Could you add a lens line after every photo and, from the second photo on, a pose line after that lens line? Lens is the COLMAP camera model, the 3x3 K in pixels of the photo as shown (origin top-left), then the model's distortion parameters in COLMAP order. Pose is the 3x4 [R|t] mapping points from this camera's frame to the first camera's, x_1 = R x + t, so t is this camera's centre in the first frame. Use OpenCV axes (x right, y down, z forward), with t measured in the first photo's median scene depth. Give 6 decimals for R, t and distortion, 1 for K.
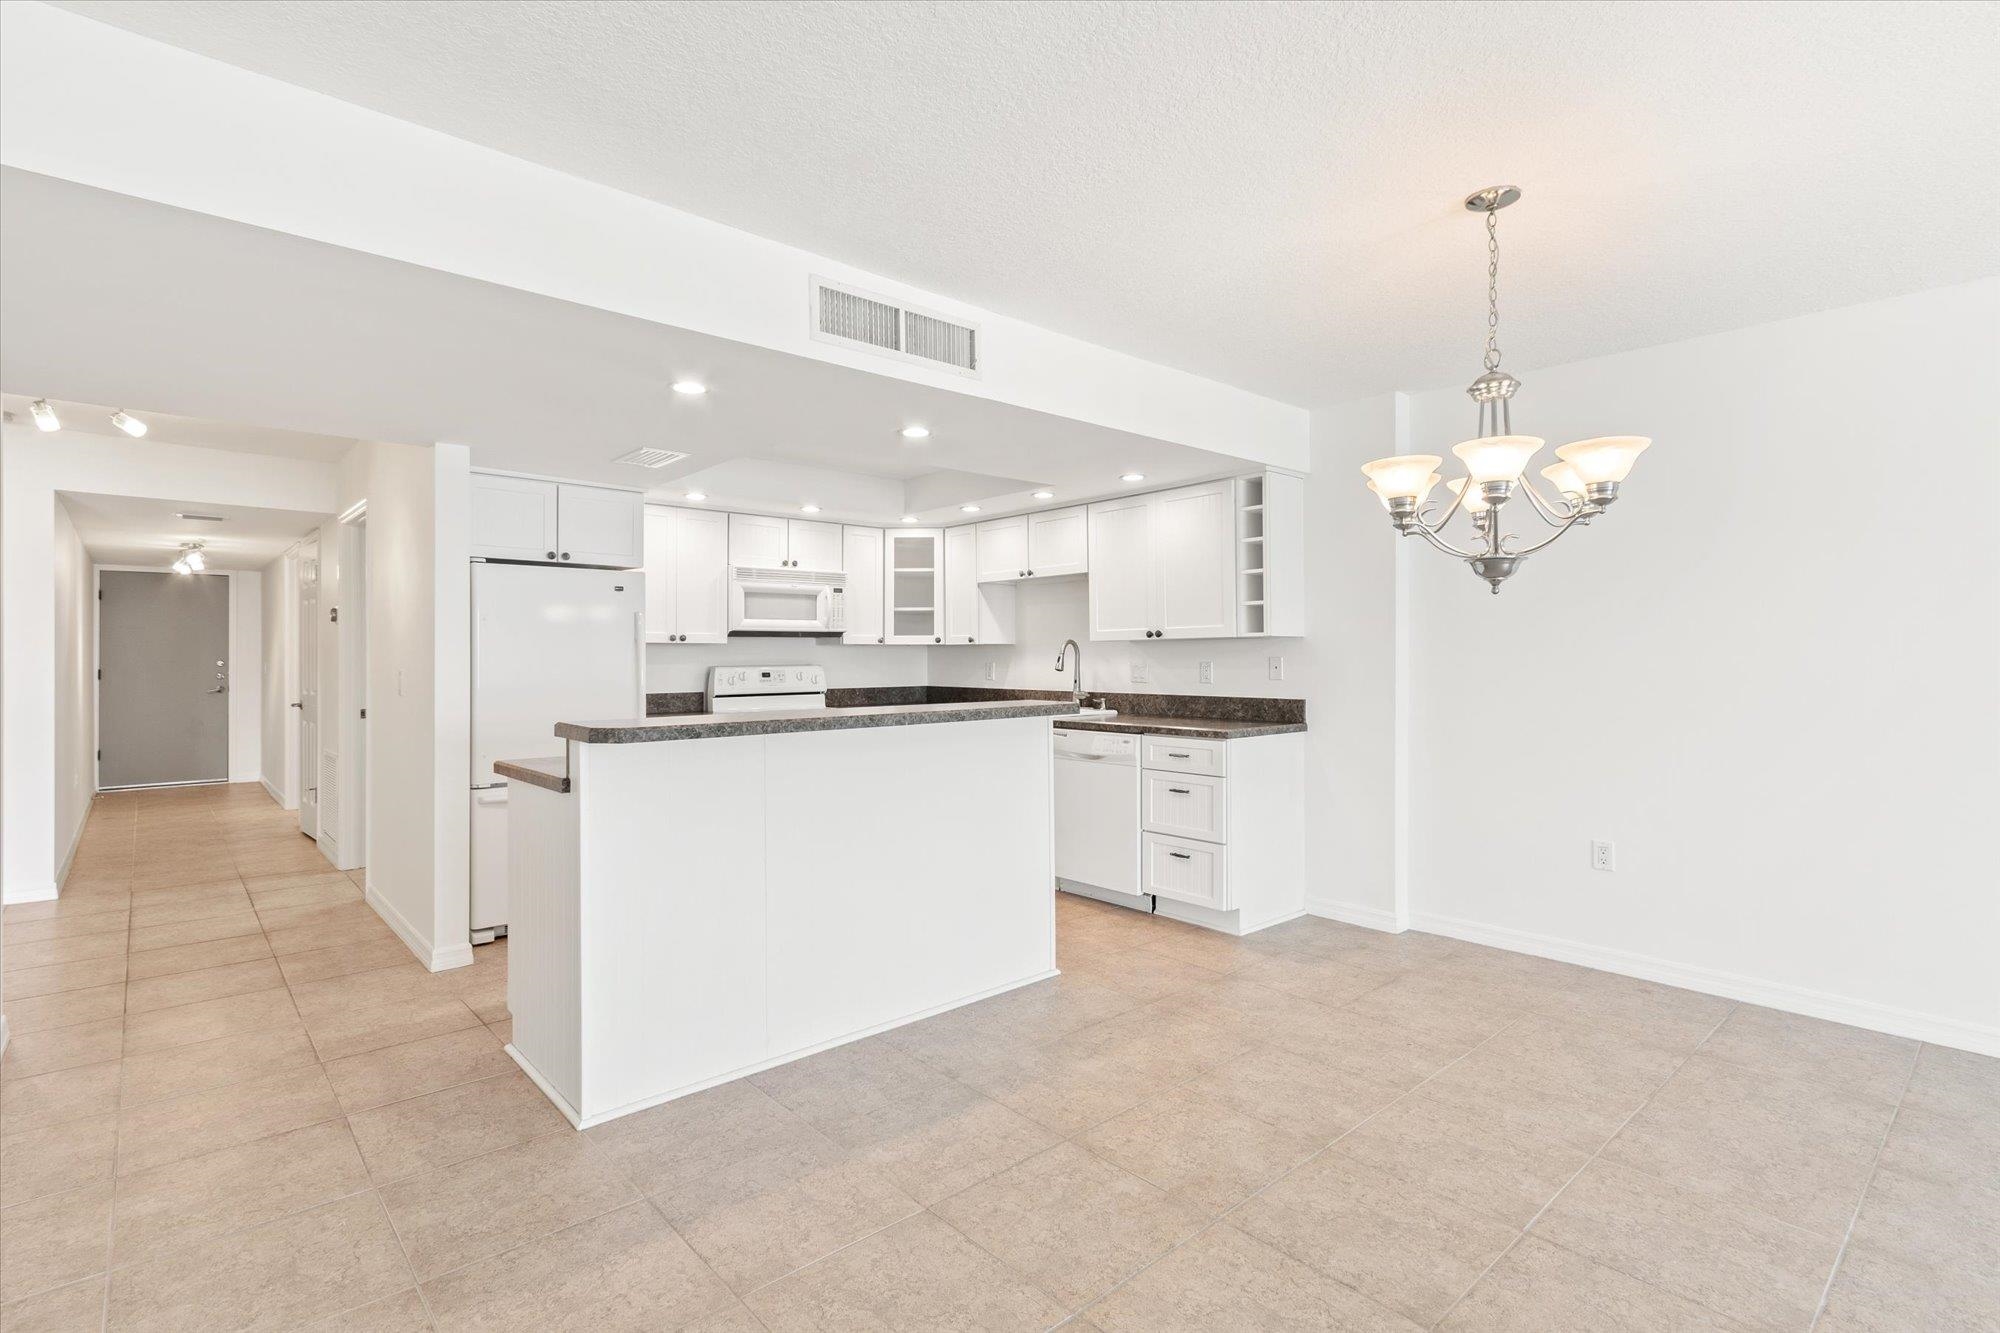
lens RADIAL K [[938.9, 0, 995.3], [0, 938.9, 655.1], [0, 0, 1]] dist [0.003124, -0.000686]
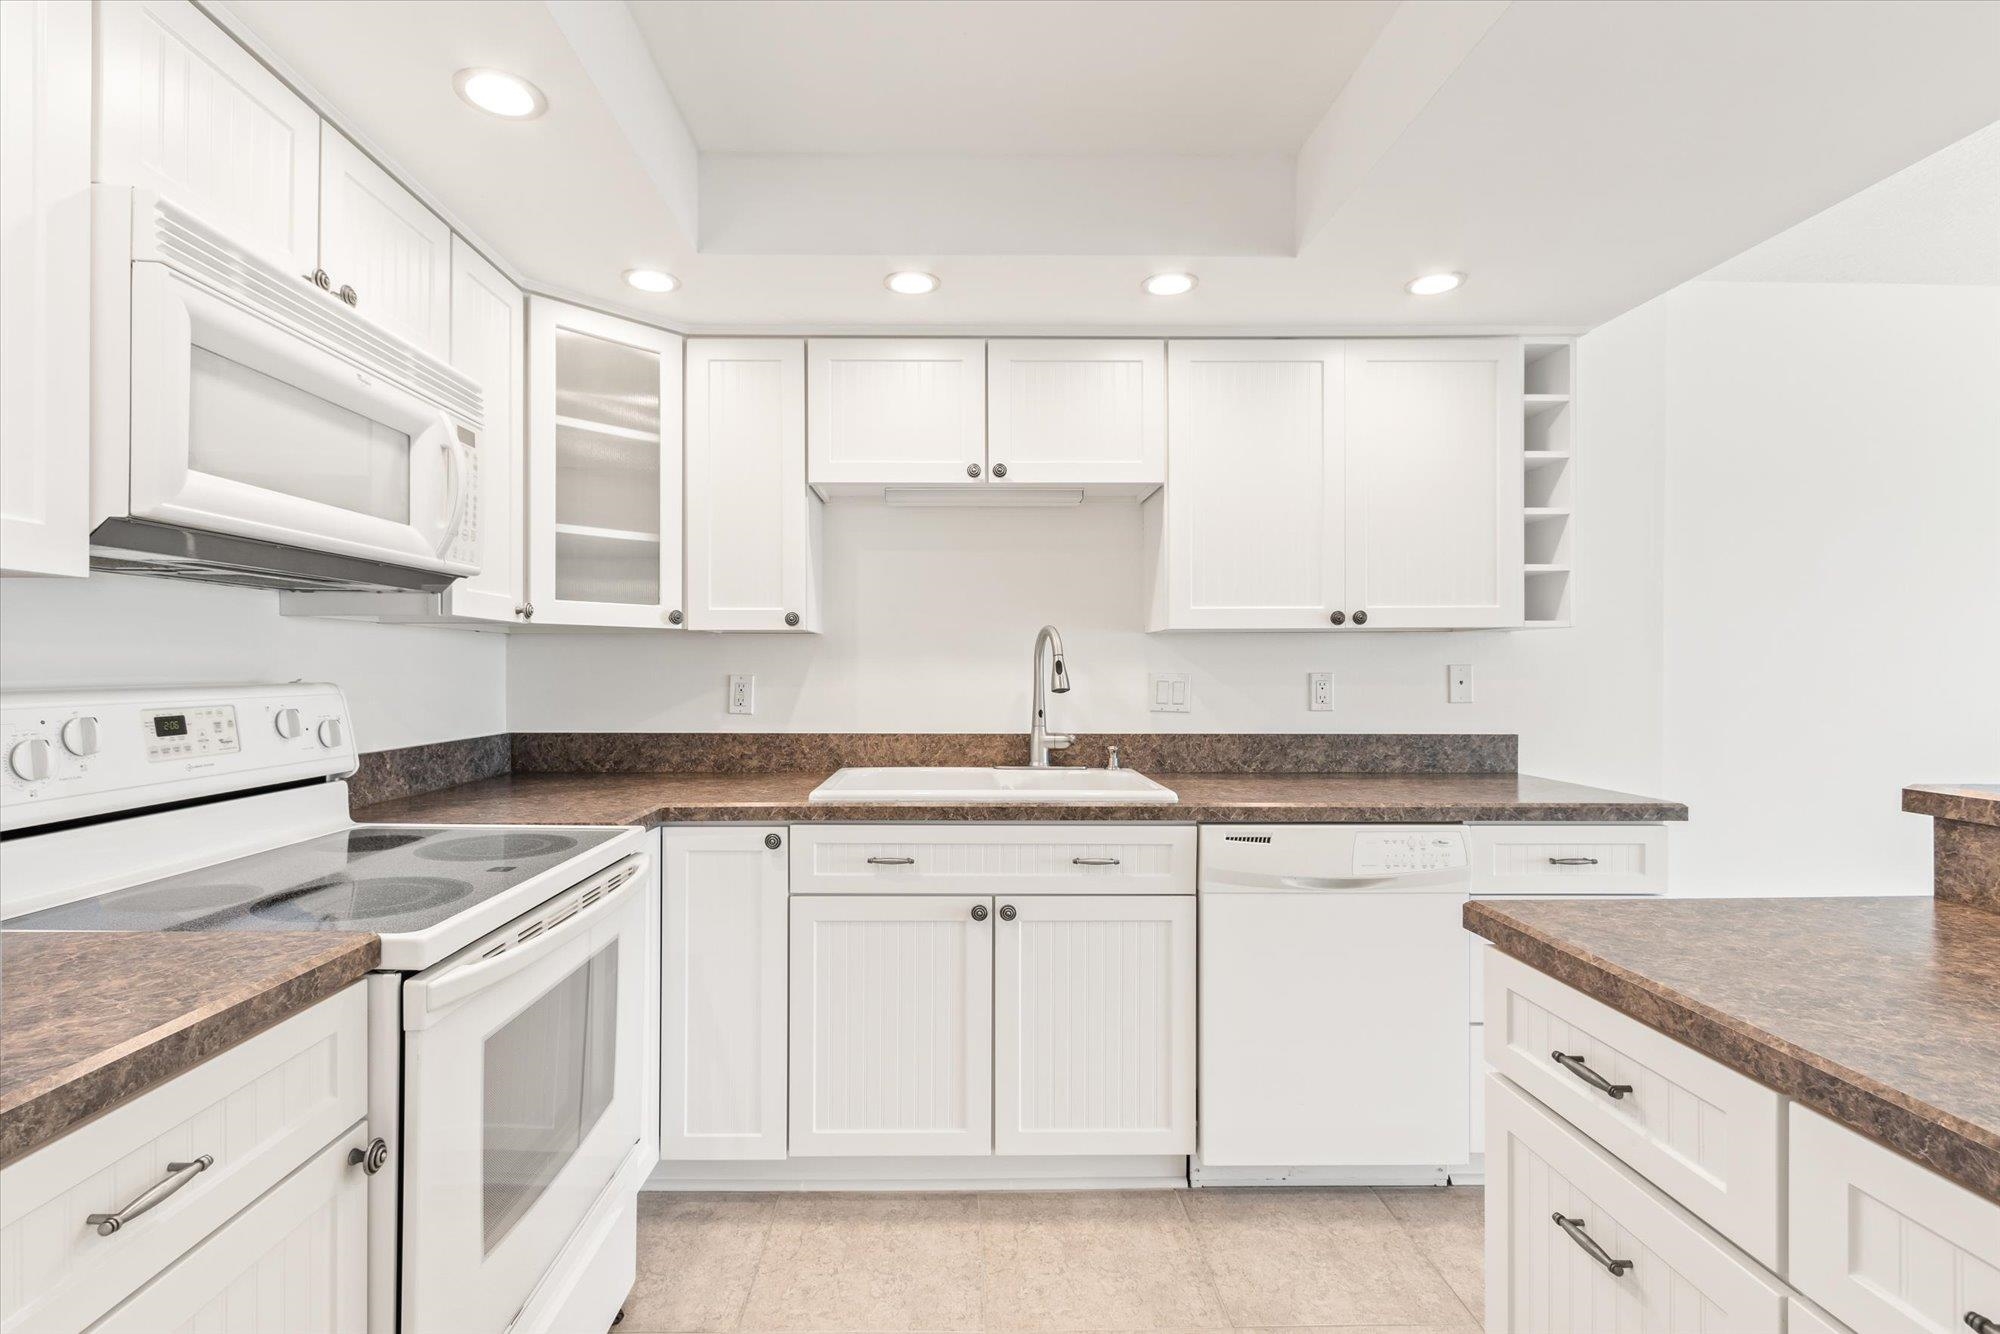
lens RADIAL K [[938.9, 0, 952.5], [0, 938.9, 673.7], [0, 0, 1]] dist [0.003124, -0.000686]
pose [[0.661797, 0.000327, 0.749683, -0.325038], [-0.004892, 0.999980, 0.003882, 0.006385], [-0.749667, -0.006237, 0.661785, 0.761923]]
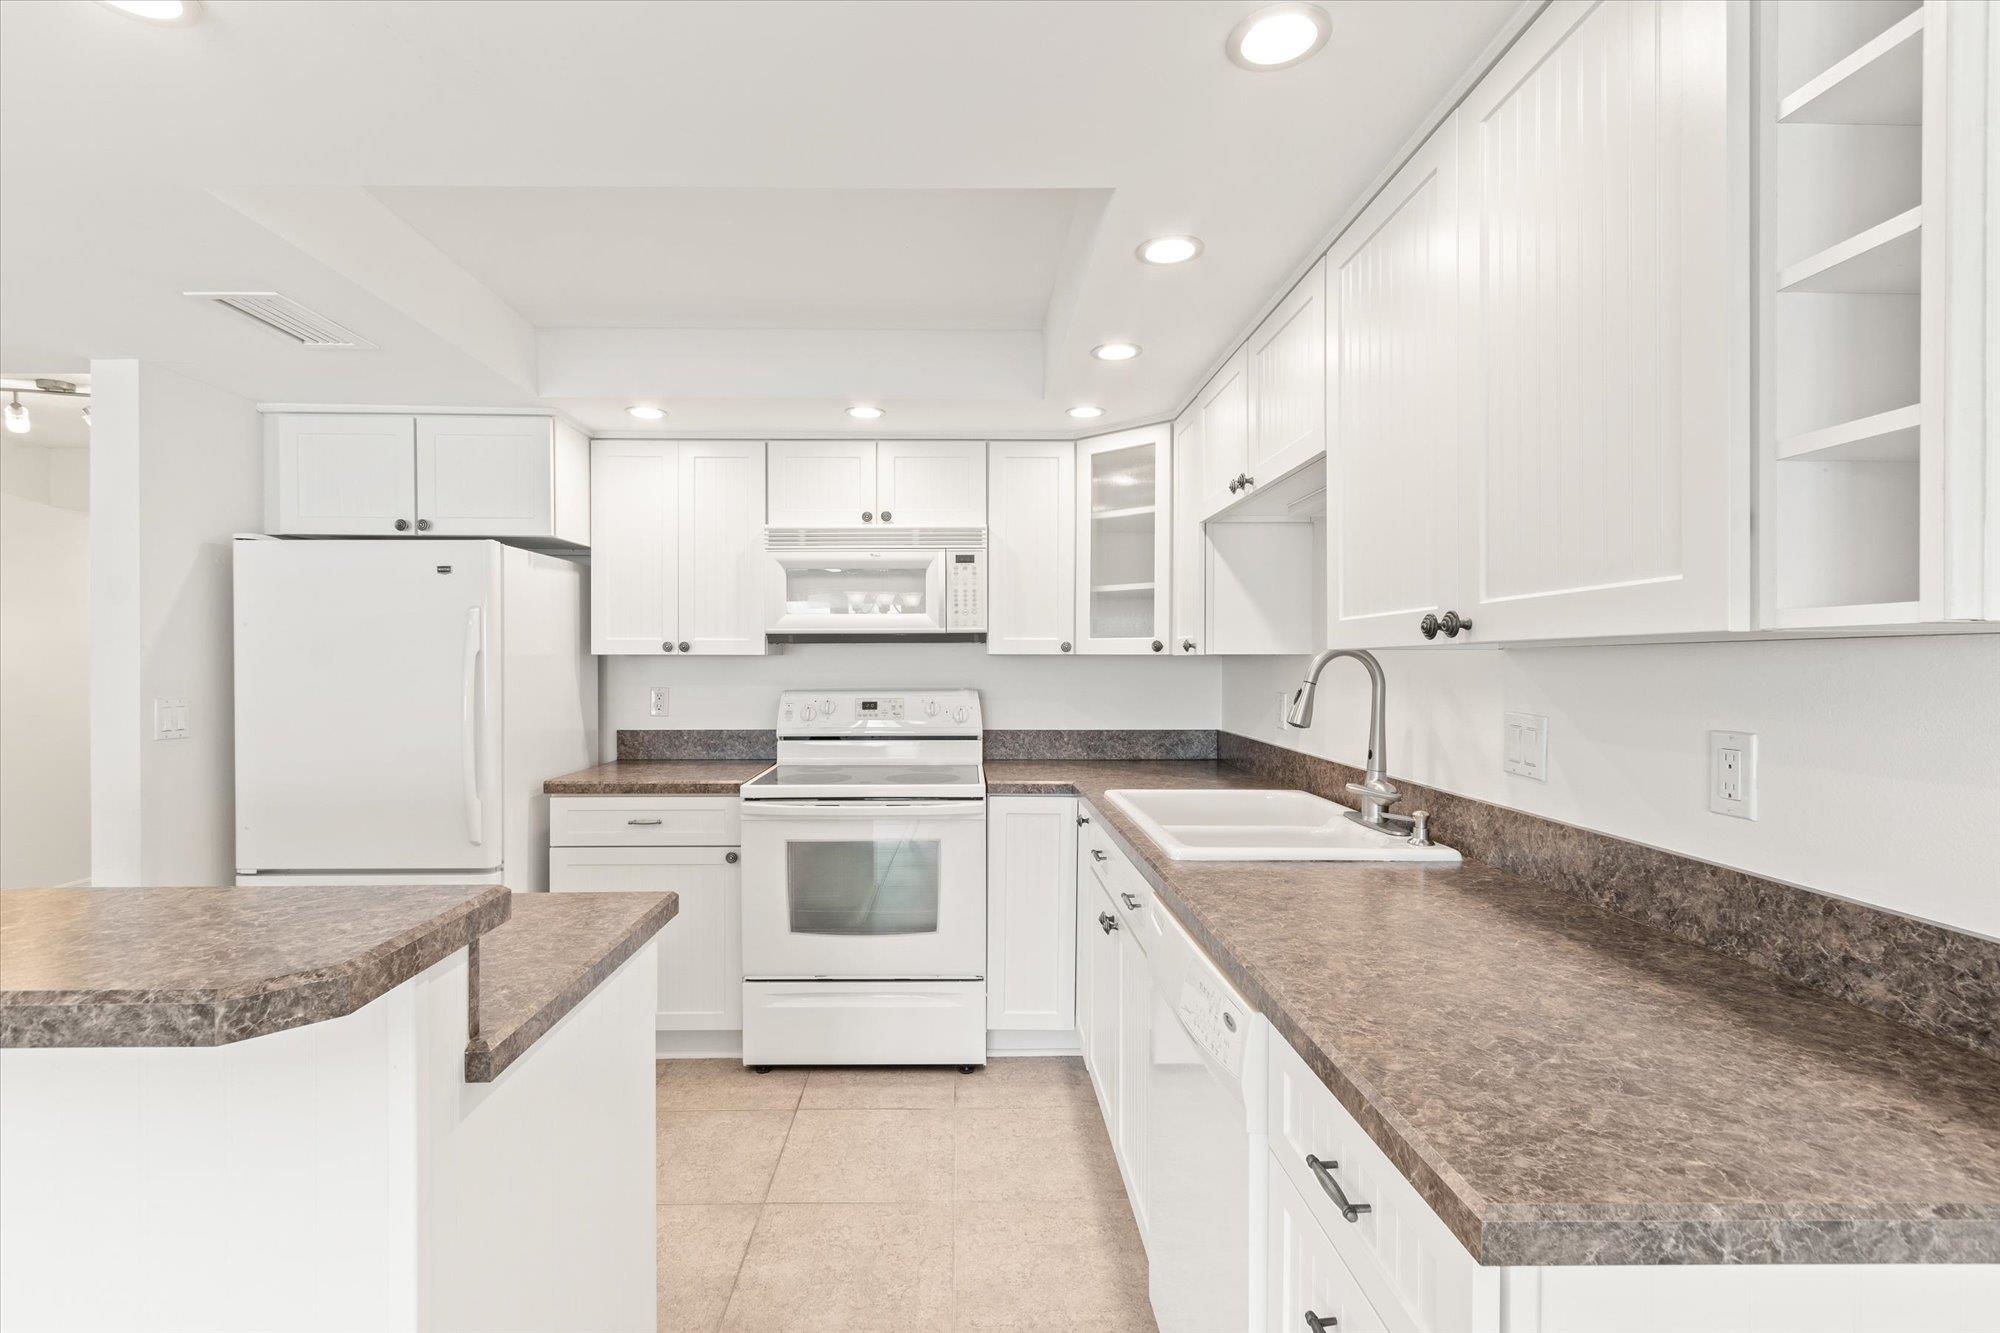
lens RADIAL K [[938.9, 0, 980.4], [0, 938.9, 664.1], [0, 0, 1]] dist [0.003124, -0.000686]
pose [[0.760442, 0.005945, -0.649378, 0.225797], [-0.000114, 0.999959, 0.009022, -0.012421], [0.649406, -0.006786, 0.760412, 0.650215]]
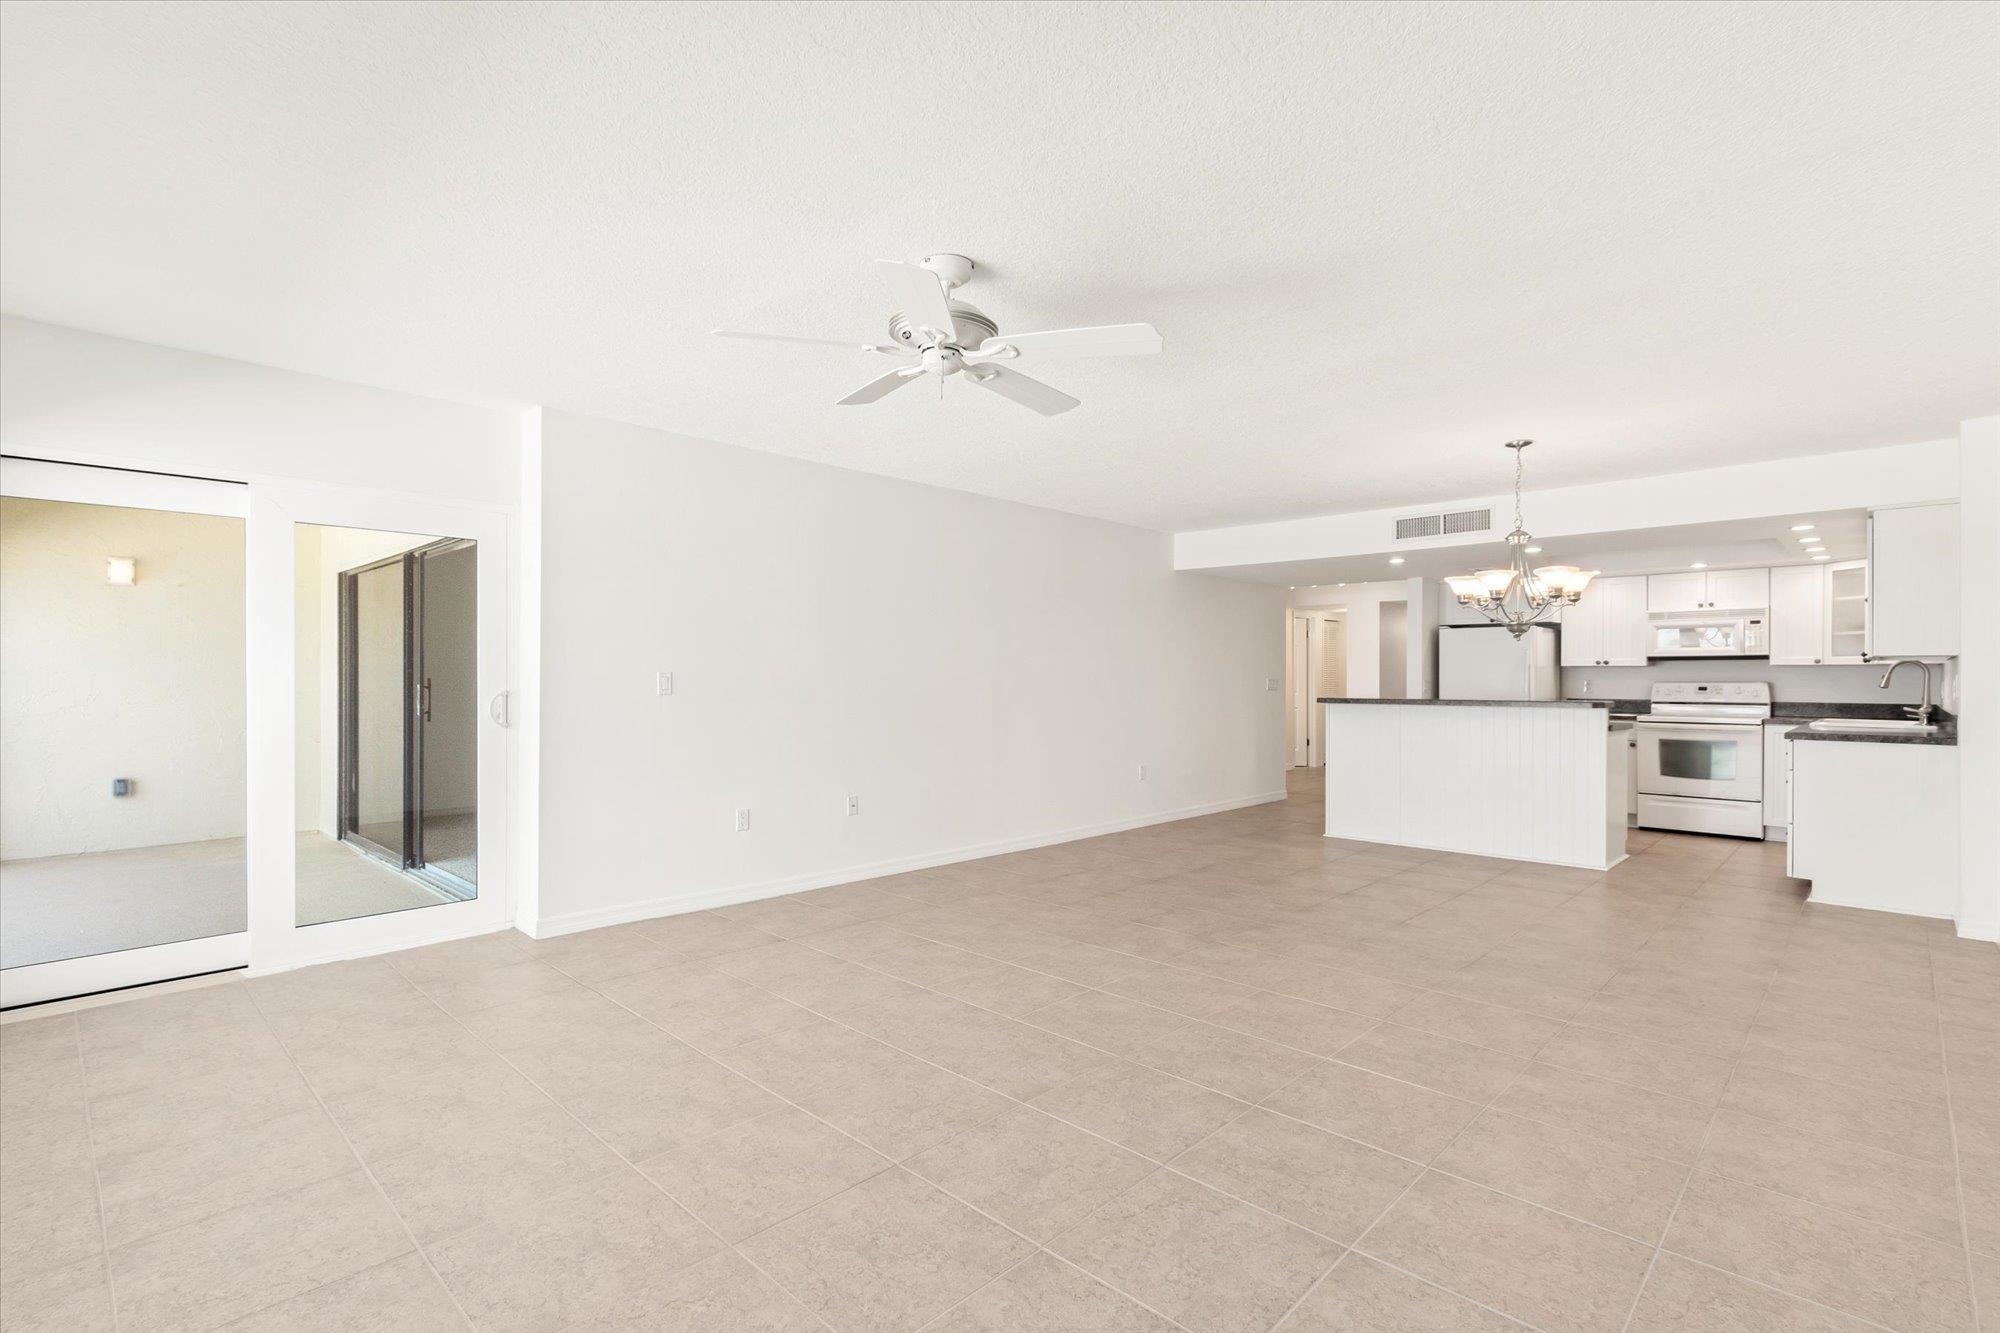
lens RADIAL K [[938.9, 0, 974.5], [0, 938.9, 677.1], [0, 0, 1]] dist [0.003124, -0.000686]
pose [[0.066211, 0.001028, -0.997805, 1.128230], [-0.001252, 0.999999, 0.000947, 0.004856], [0.997805, 0.001186, 0.066212, -0.129726]]
